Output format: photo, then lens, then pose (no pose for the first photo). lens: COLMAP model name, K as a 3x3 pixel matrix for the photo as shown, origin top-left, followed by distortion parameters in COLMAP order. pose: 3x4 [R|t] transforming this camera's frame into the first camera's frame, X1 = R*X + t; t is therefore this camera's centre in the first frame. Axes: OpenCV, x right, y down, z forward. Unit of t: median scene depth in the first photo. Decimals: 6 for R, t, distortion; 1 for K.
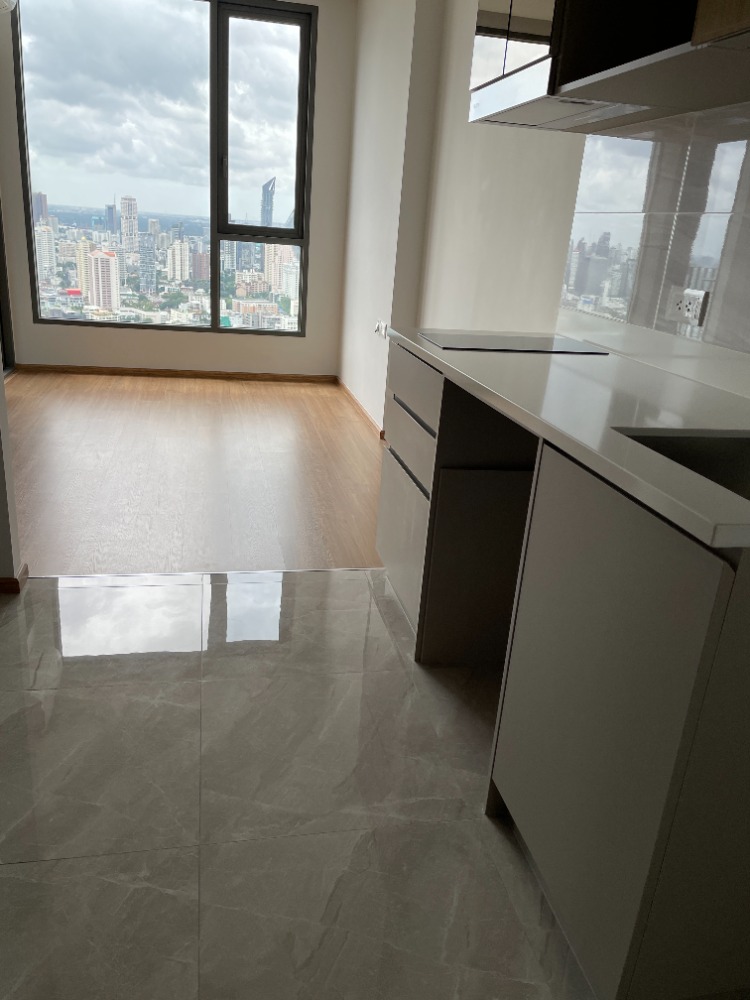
lens RADIAL K [[753.0, 0, 370.9], [0, 753.0, 493.5], [0, 0, 1]] dist [0.086725, -0.113006]
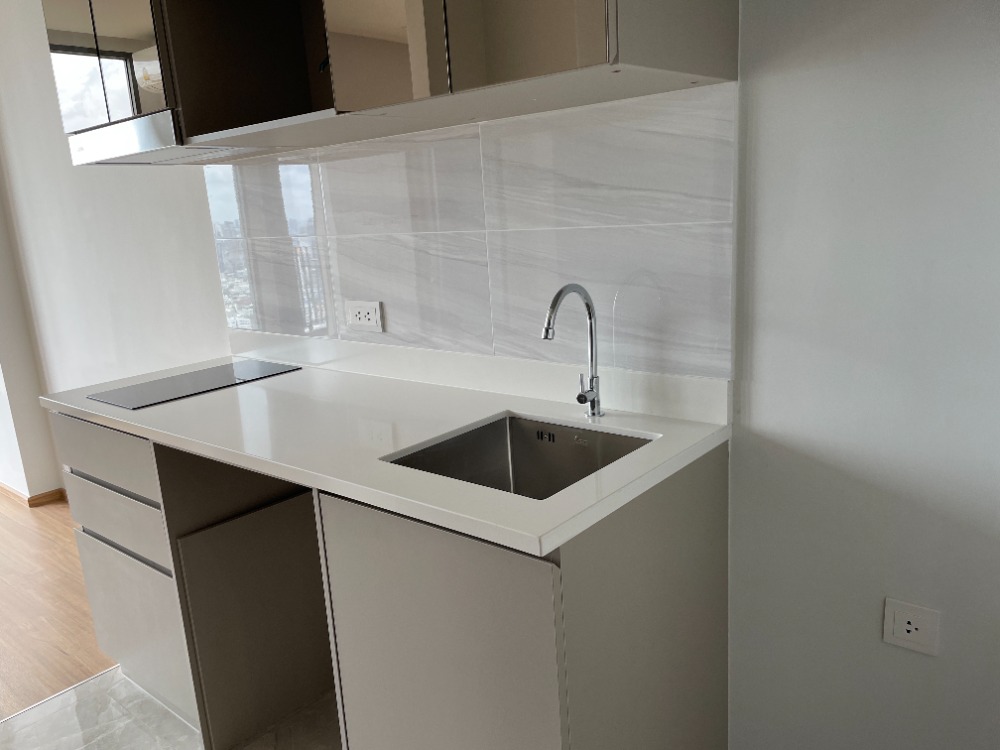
lens RADIAL K [[753.0, 0, 488.2], [0, 753.0, 381.0], [0, 0, 1]] dist [0.086725, -0.113006]
pose [[0.779184, -0.260822, 0.569951, -0.036182], [0.320179, 0.947348, -0.004191, -0.037563], [-0.538849, 0.185752, 0.821668, 0.011683]]
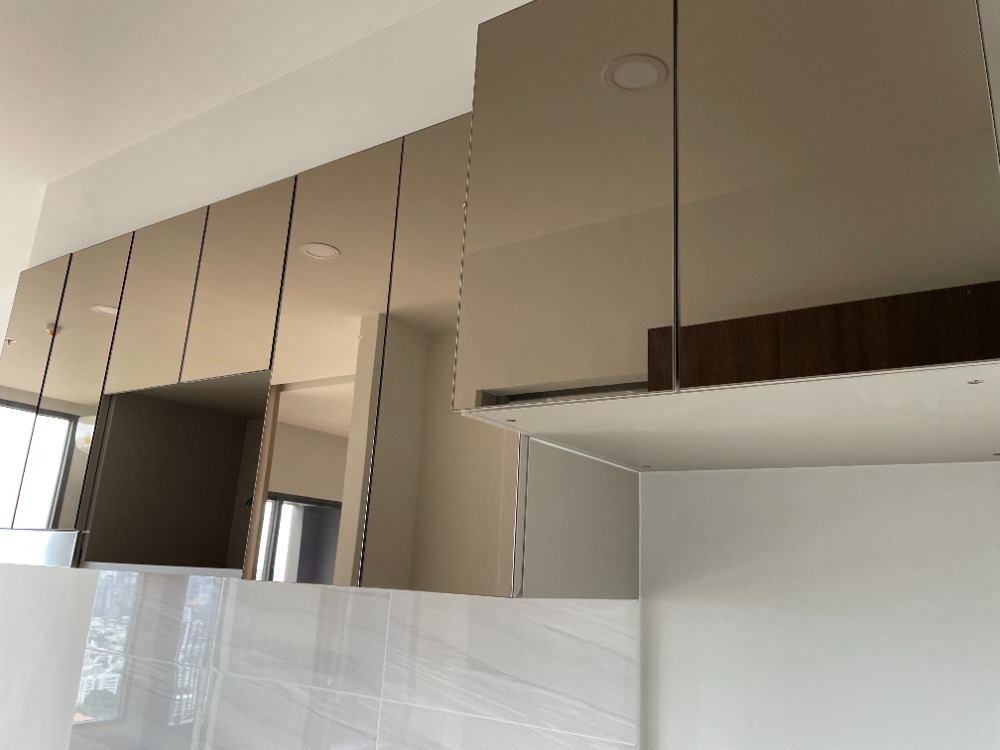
lens RADIAL K [[753.0, 0, 496.7], [0, 753.0, 368.5], [0, 0, 1]] dist [0.086725, -0.113006]
pose [[0.714432, 0.152783, 0.682821, -0.028385], [0.231772, 0.869105, -0.436966, -0.074561], [-0.660204, 0.470441, 0.585505, -0.003918]]
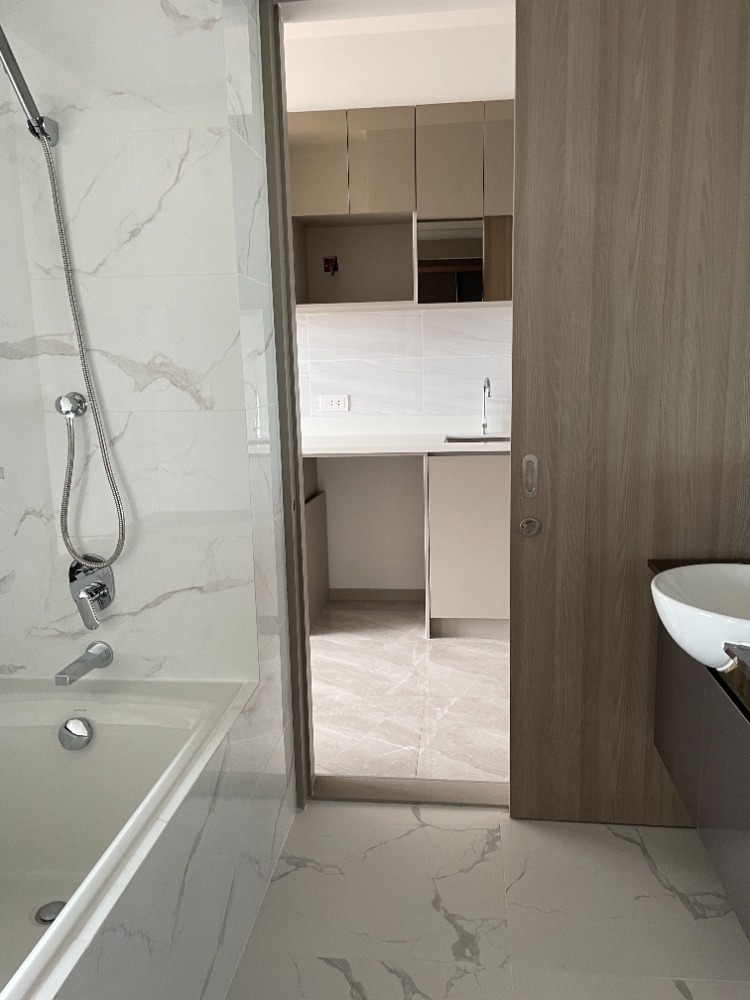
lens RADIAL K [[753.0, 0, 382.7], [0, 753.0, 505.0], [0, 0, 1]] dist [0.086725, -0.113006]
pose [[0.302993, -0.259594, 0.916955, -0.592883], [0.362270, 0.921327, 0.141126, -0.091349], [-0.881451, 0.289425, 0.373199, 0.077534]]
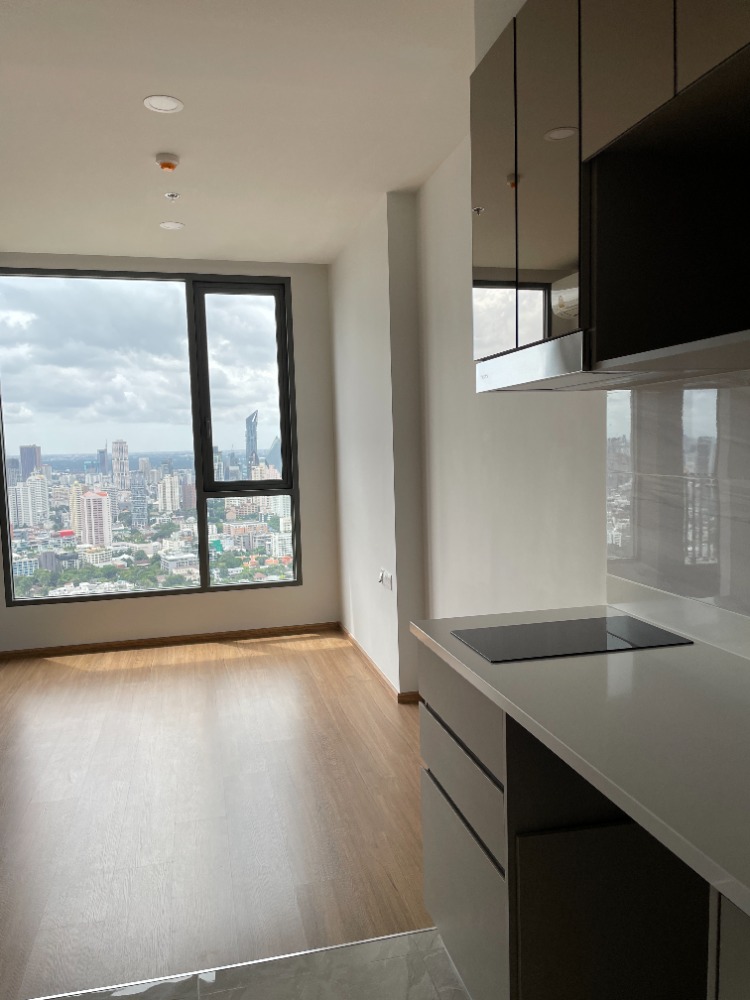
lens RADIAL K [[753.0, 0, 382.7], [0, 753.0, 500.9], [0, 0, 1]] dist [0.086725, -0.113006]
pose [[0.994360, -0.100014, 0.035283, -0.012516], [0.105727, 0.960980, -0.255614, -0.071659], [-0.008341, 0.257903, 0.966135, 0.085242]]
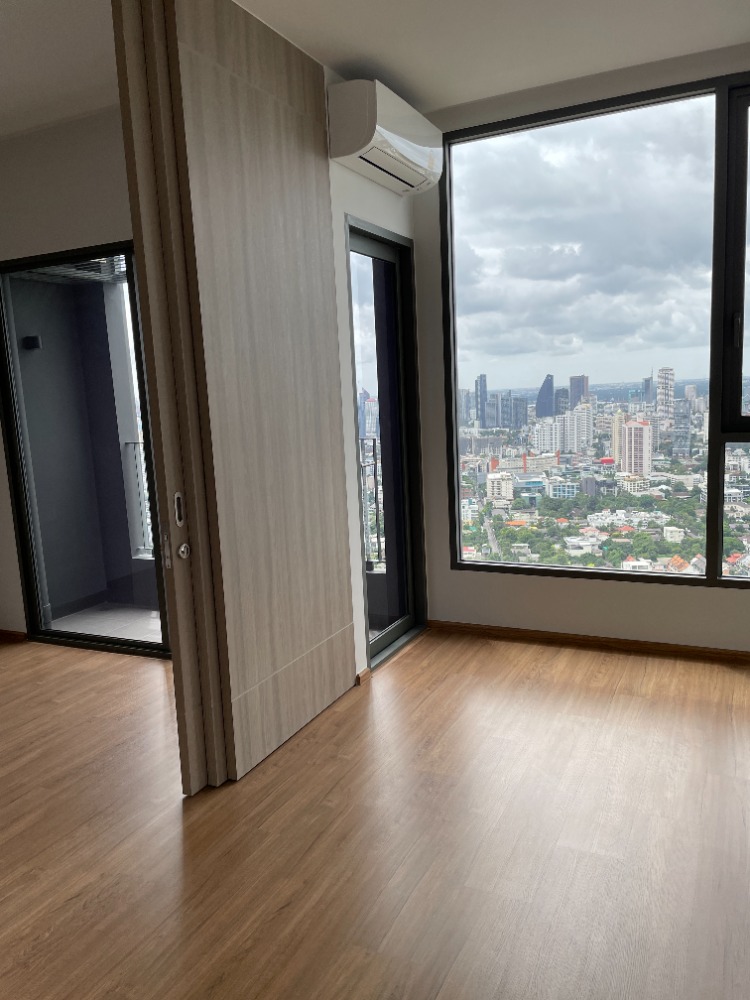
lens RADIAL K [[753.0, 0, 367.7], [0, 753.0, 509.8], [0, 0, 1]] dist [0.086725, -0.113006]
pose [[0.785190, -0.014274, -0.619090, -0.051863], [-0.103984, 0.982500, -0.154535, -0.180026], [0.610462, 0.185715, 0.769965, 0.419621]]
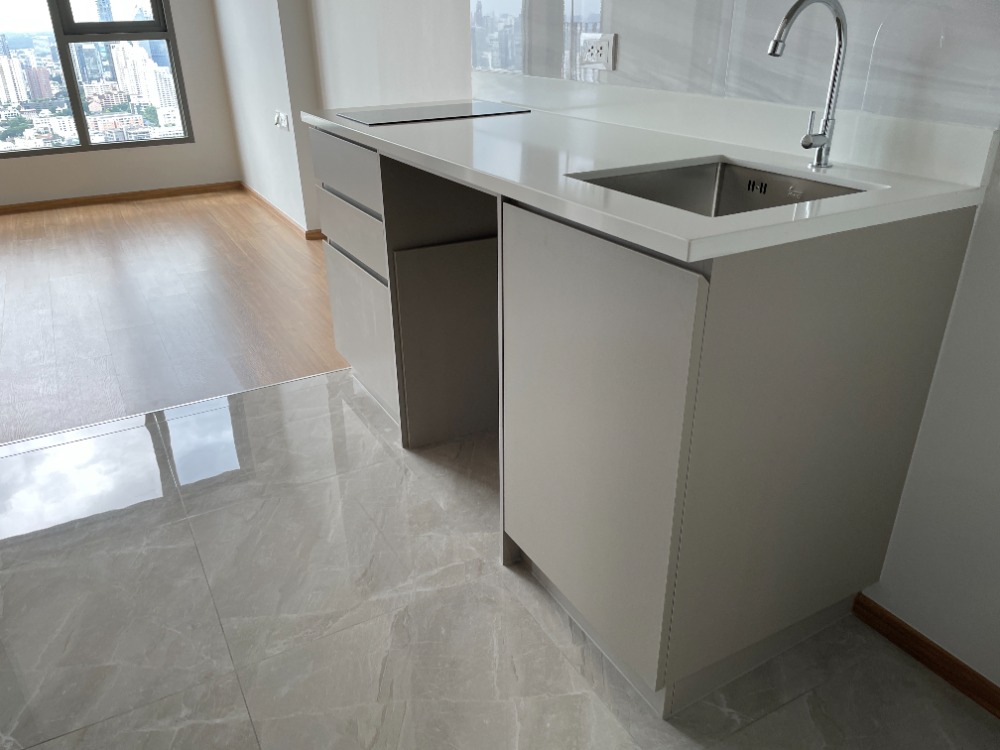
lens RADIAL K [[753.0, 0, 489.4], [0, 753.0, 377.8], [0, 0, 1]] dist [0.086725, -0.113006]
pose [[0.952306, -0.205627, 0.225457, -0.018452], [0.177779, 0.974380, 0.137761, 0.005751], [-0.248009, -0.091109, 0.964464, 0.003179]]
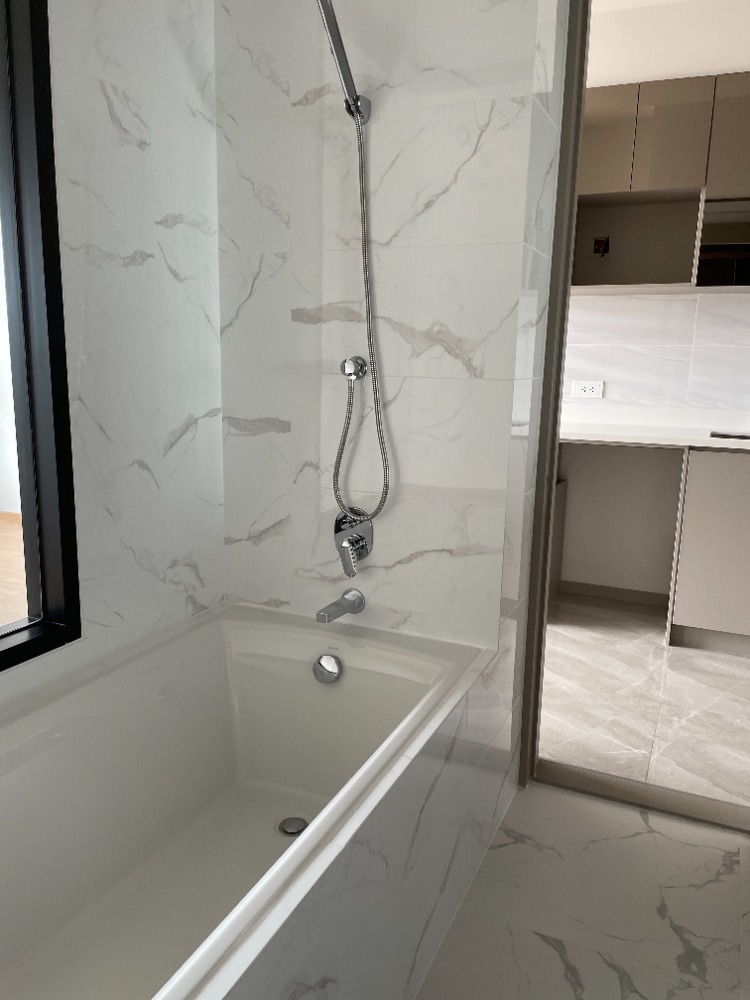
lens RADIAL K [[753.0, 0, 383.4], [0, 753.0, 505.8], [0, 0, 1]] dist [0.086725, -0.113006]
pose [[0.581377, -0.222673, 0.782571, -0.604245], [0.293039, 0.954579, 0.053915, -0.086405], [-0.759031, 0.197979, 0.620222, 0.090774]]
